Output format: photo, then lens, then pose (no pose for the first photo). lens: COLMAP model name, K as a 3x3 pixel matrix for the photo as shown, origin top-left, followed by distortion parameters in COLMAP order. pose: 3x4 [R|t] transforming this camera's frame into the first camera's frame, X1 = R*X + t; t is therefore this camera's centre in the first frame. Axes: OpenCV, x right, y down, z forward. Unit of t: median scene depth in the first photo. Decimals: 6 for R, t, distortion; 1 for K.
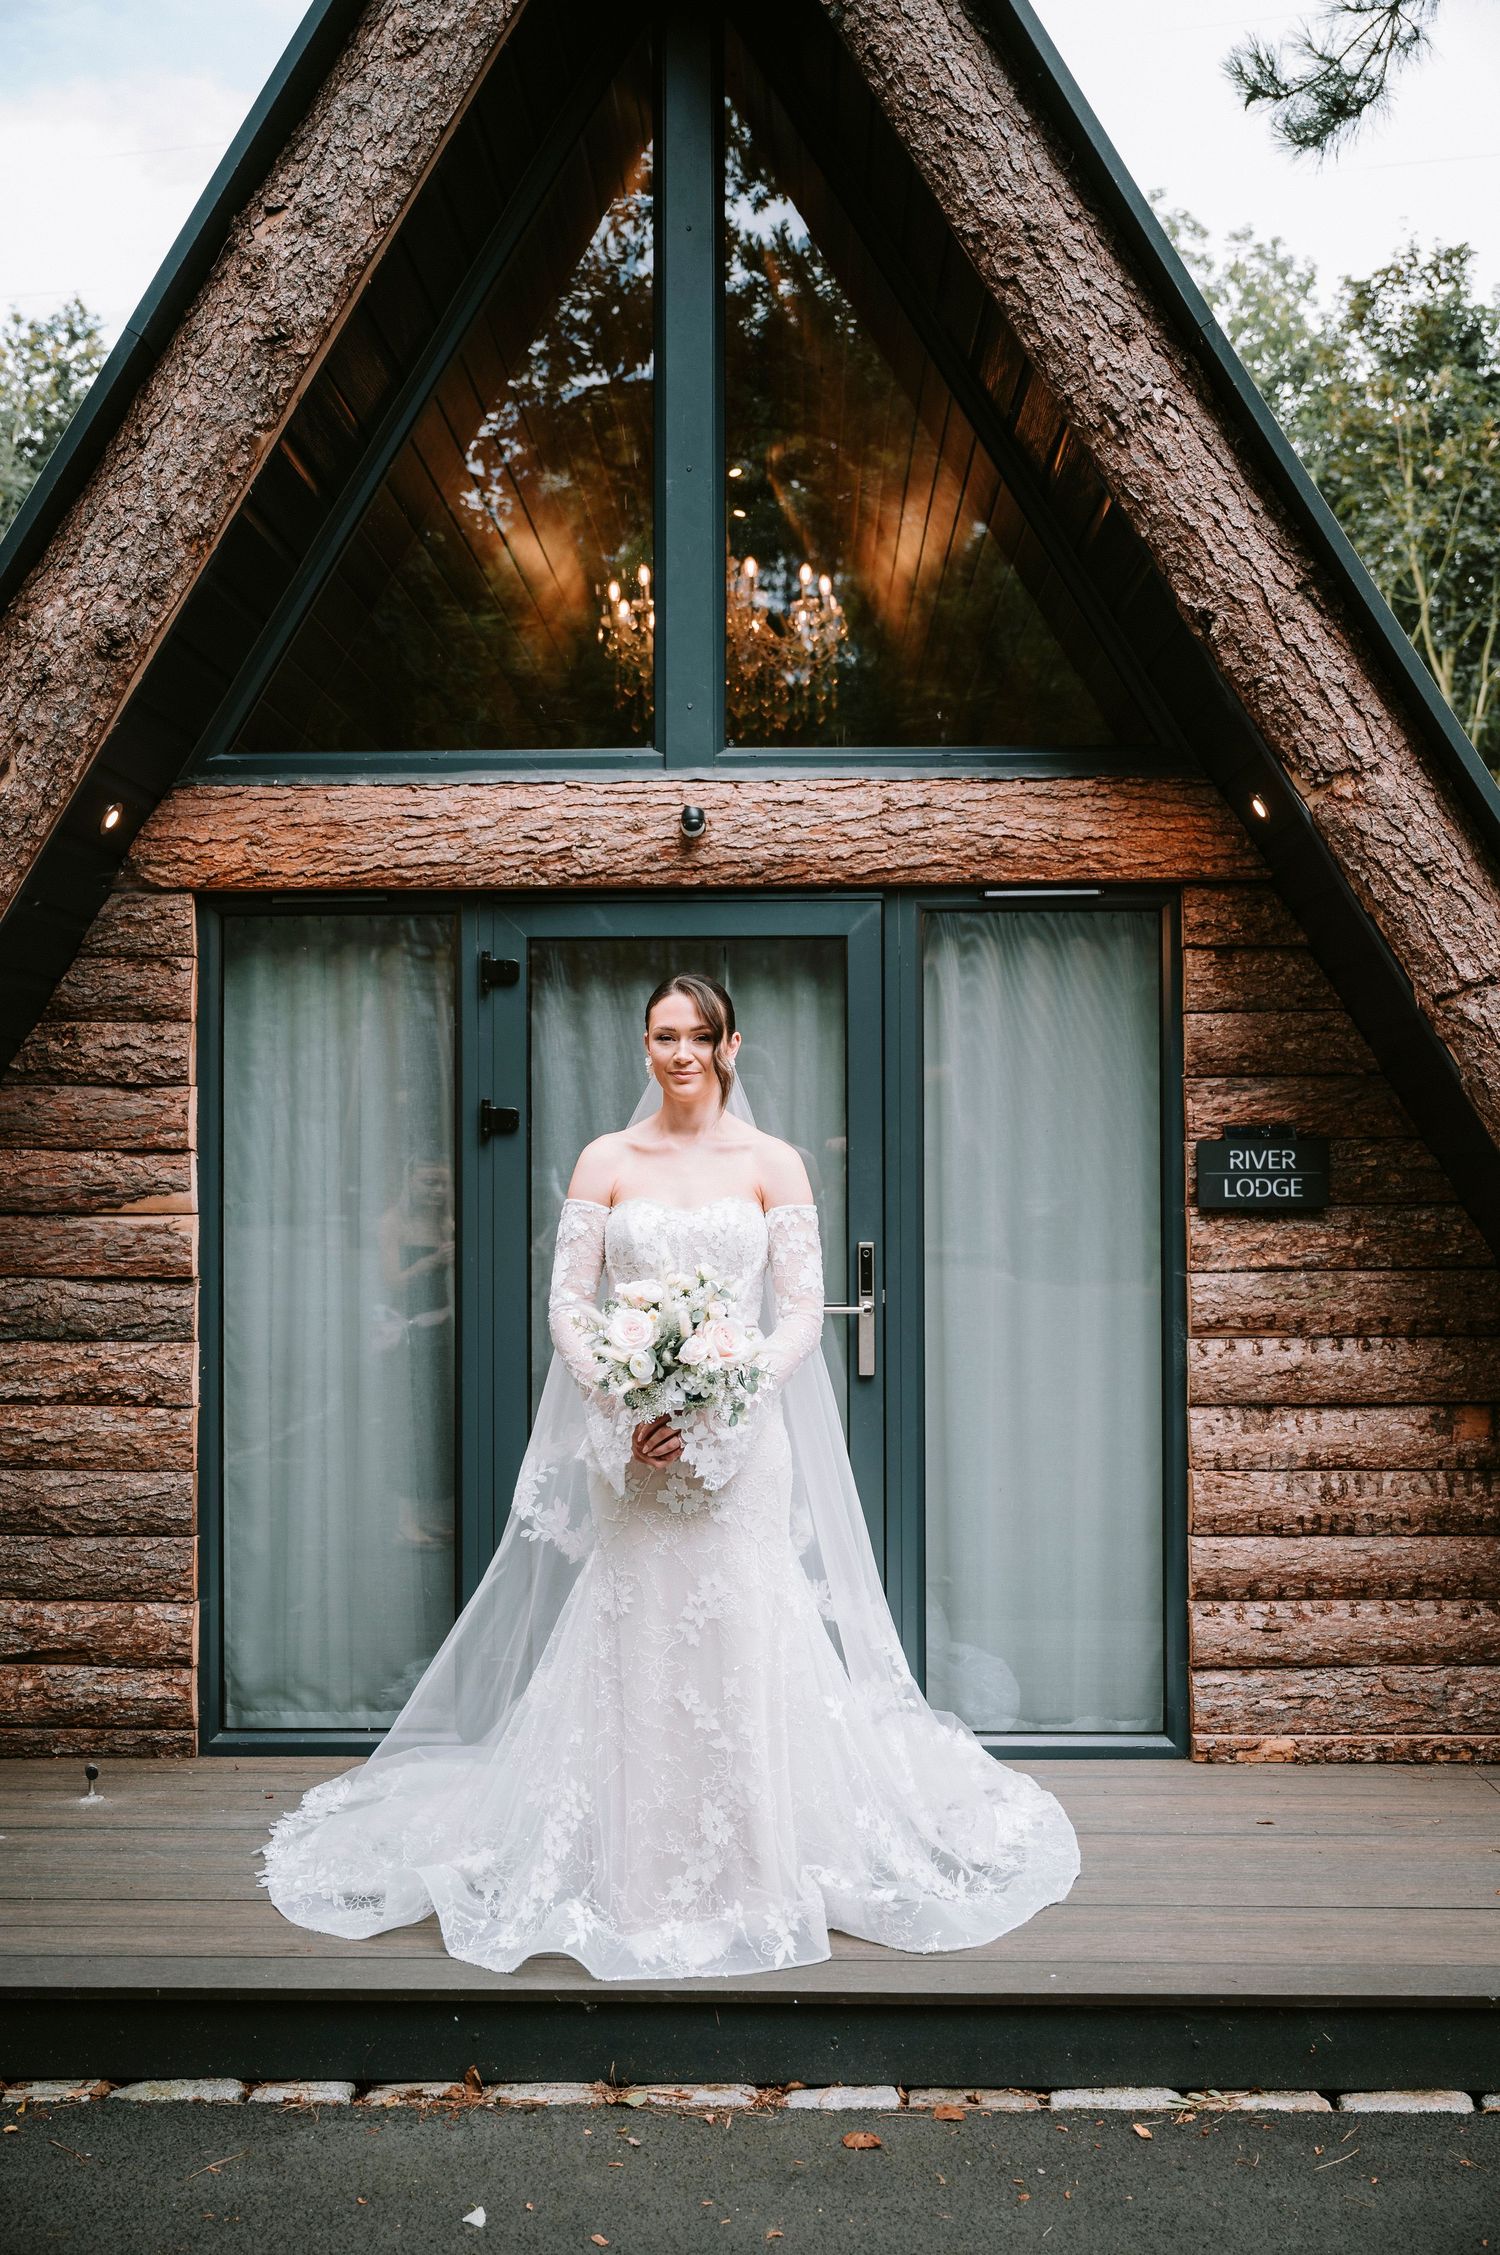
lens RADIAL K [[2179.3, 0, 774.4], [0, 2179.3, 1127.6], [0, 0, 1]] dist [0.001822, 0.000000]
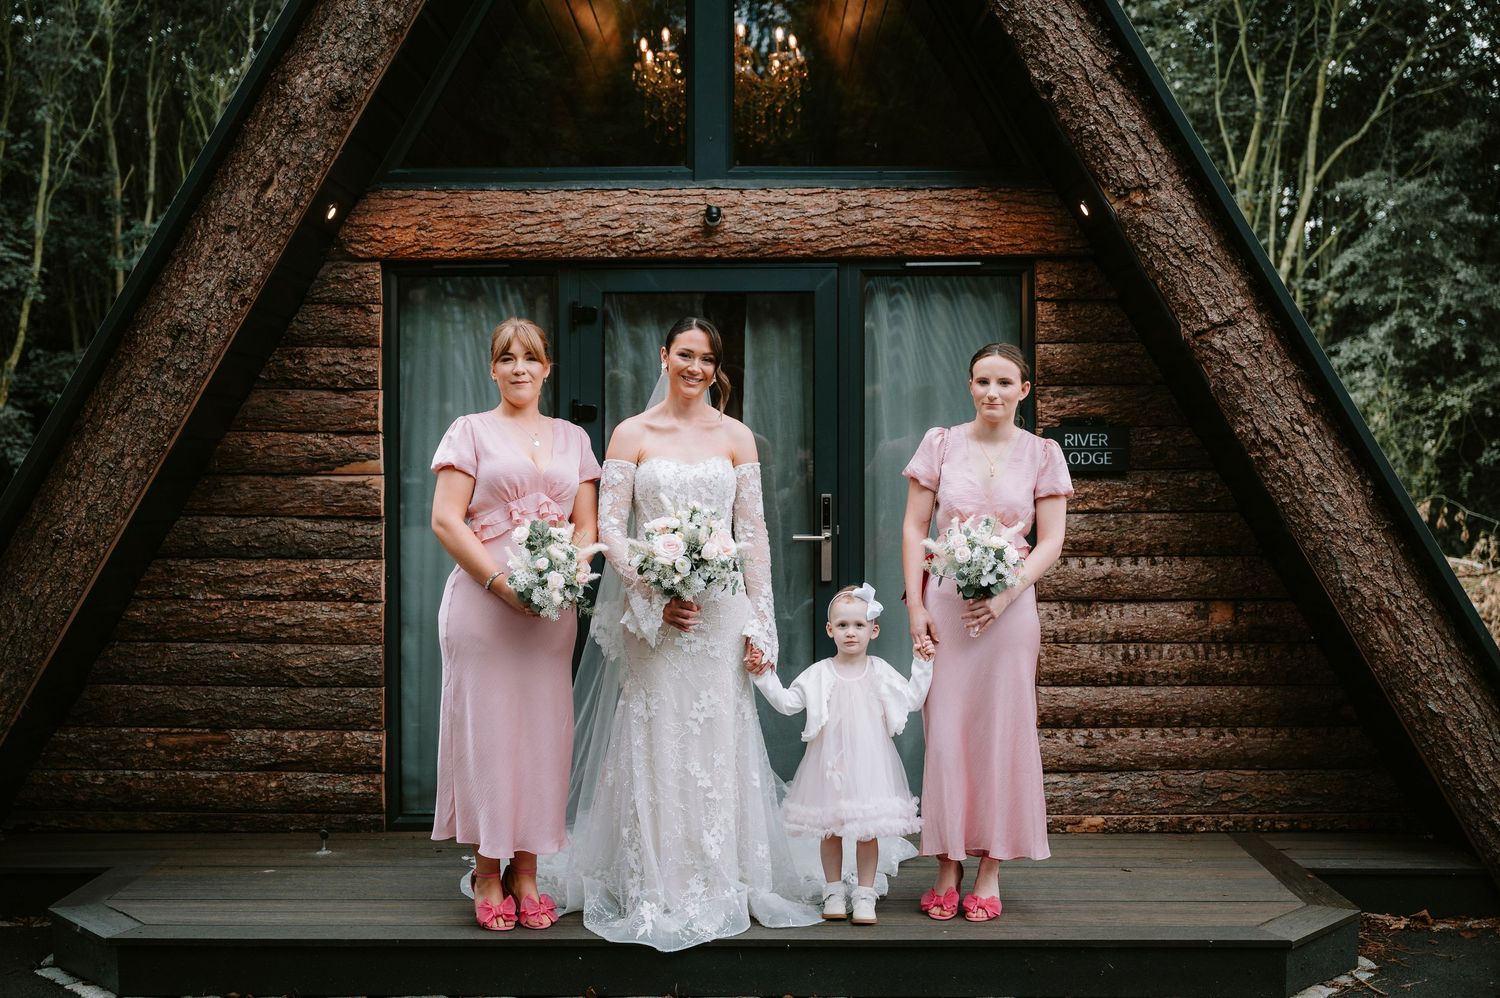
lens RADIAL K [[1722.5, 0, 759.0], [0, 1722.5, 488.3], [0, 0, 1]] dist [0.003788, 0.000000]
pose [[0.999887, 0.001841, 0.014917, -0.022924], [-0.002298, 0.999528, 0.030646, 0.012061], [-0.014854, -0.030676, 0.999419, -0.201789]]
